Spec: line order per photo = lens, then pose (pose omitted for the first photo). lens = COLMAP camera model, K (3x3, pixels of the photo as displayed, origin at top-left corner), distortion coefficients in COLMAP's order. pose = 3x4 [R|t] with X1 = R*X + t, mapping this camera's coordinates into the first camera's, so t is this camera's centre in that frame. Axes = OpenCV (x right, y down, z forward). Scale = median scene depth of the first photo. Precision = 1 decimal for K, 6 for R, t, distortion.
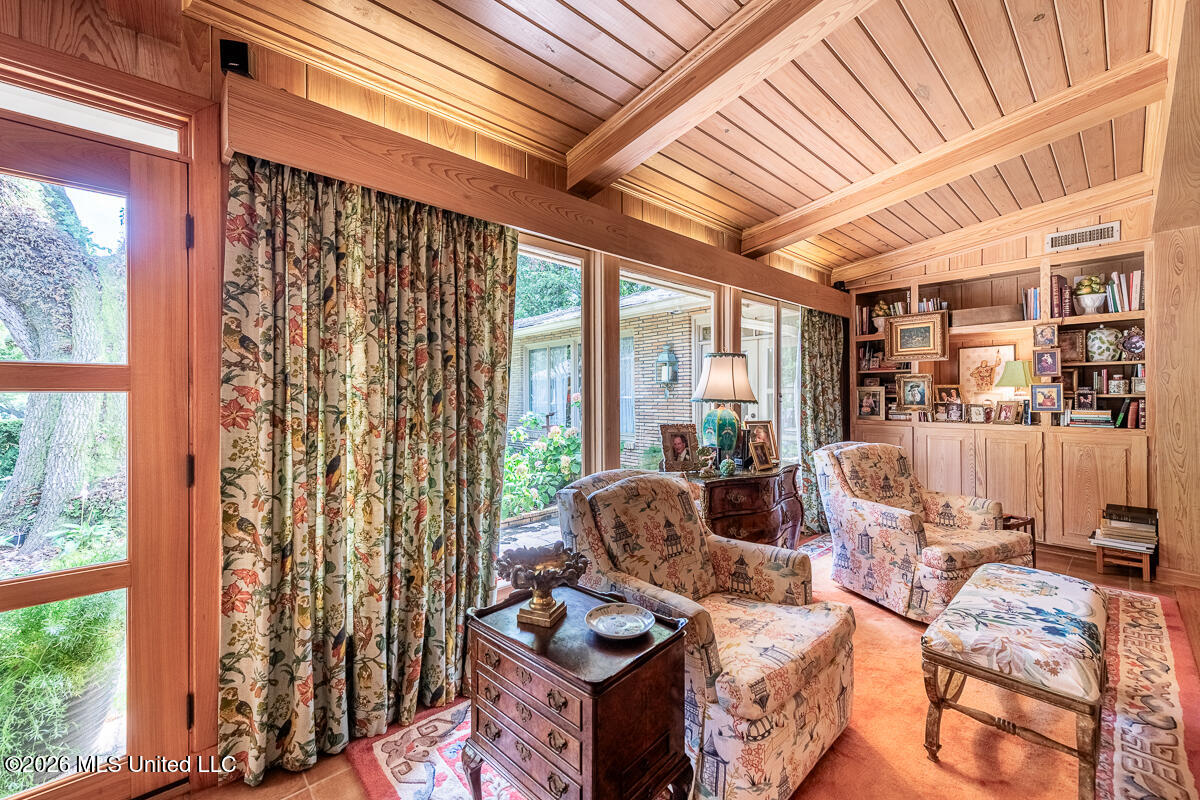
lens RADIAL K [[479.2, 0, 594.3], [0, 479.2, 396.7], [0, 0, 1]] dist [0.004205, -0.000467]
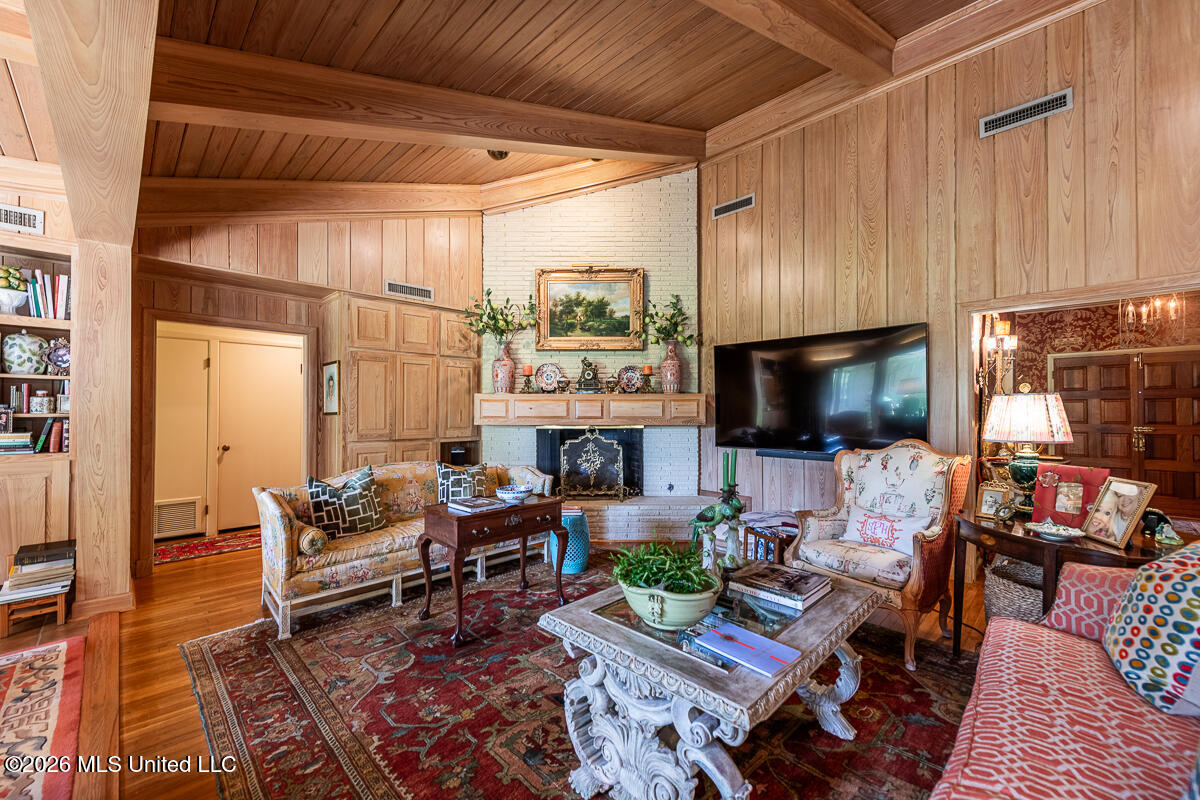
lens RADIAL K [[479.2, 0, 598.9], [0, 479.2, 404.0], [0, 0, 1]] dist [0.004205, -0.000467]
pose [[-0.047291, 0.020712, 0.998666, 0.186907], [0.000457, 0.999785, -0.020713, -0.003640], [-0.998881, -0.000523, -0.047290, 0.047832]]
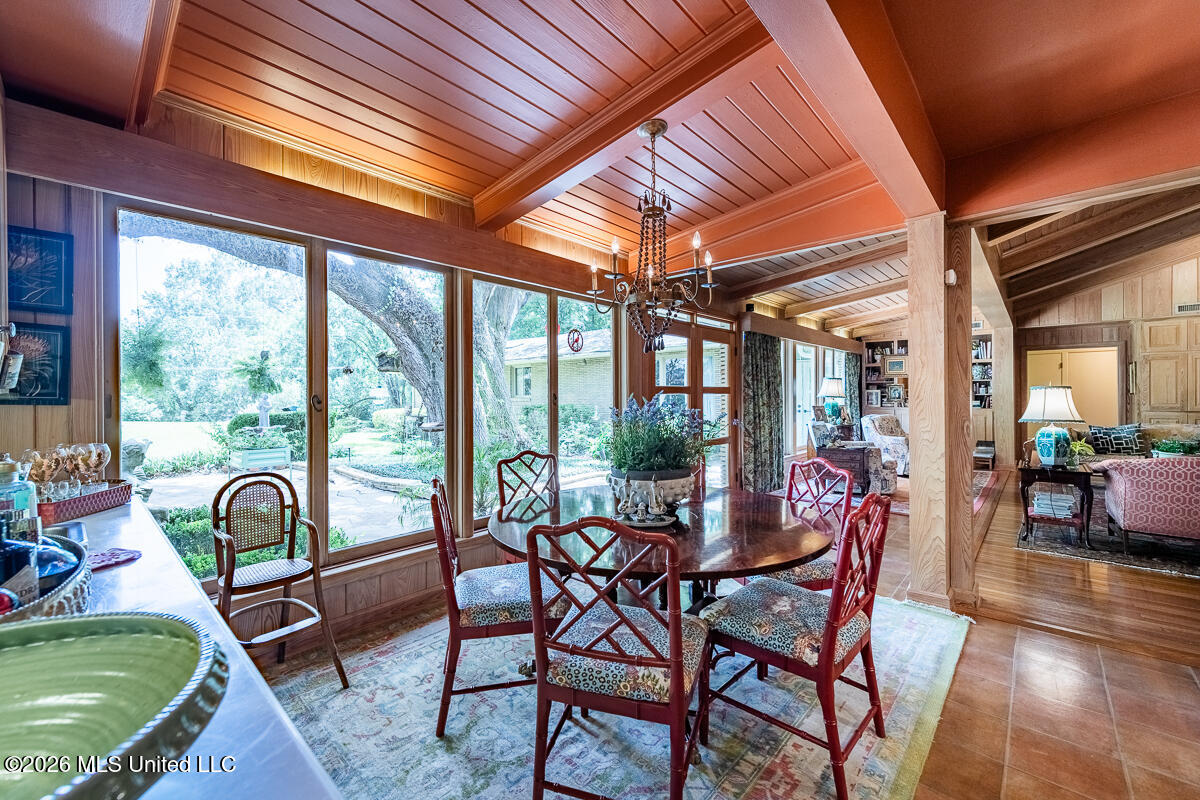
lens RADIAL K [[479.2, 0, 583.8], [0, 479.2, 398.1], [0, 0, 1]] dist [0.004205, -0.000467]
pose [[0.997095, -0.001332, 0.076155, -1.020315], [0.000846, 0.999979, 0.006411, -0.000852], [-0.076162, -0.006327, 0.997075, -1.179502]]
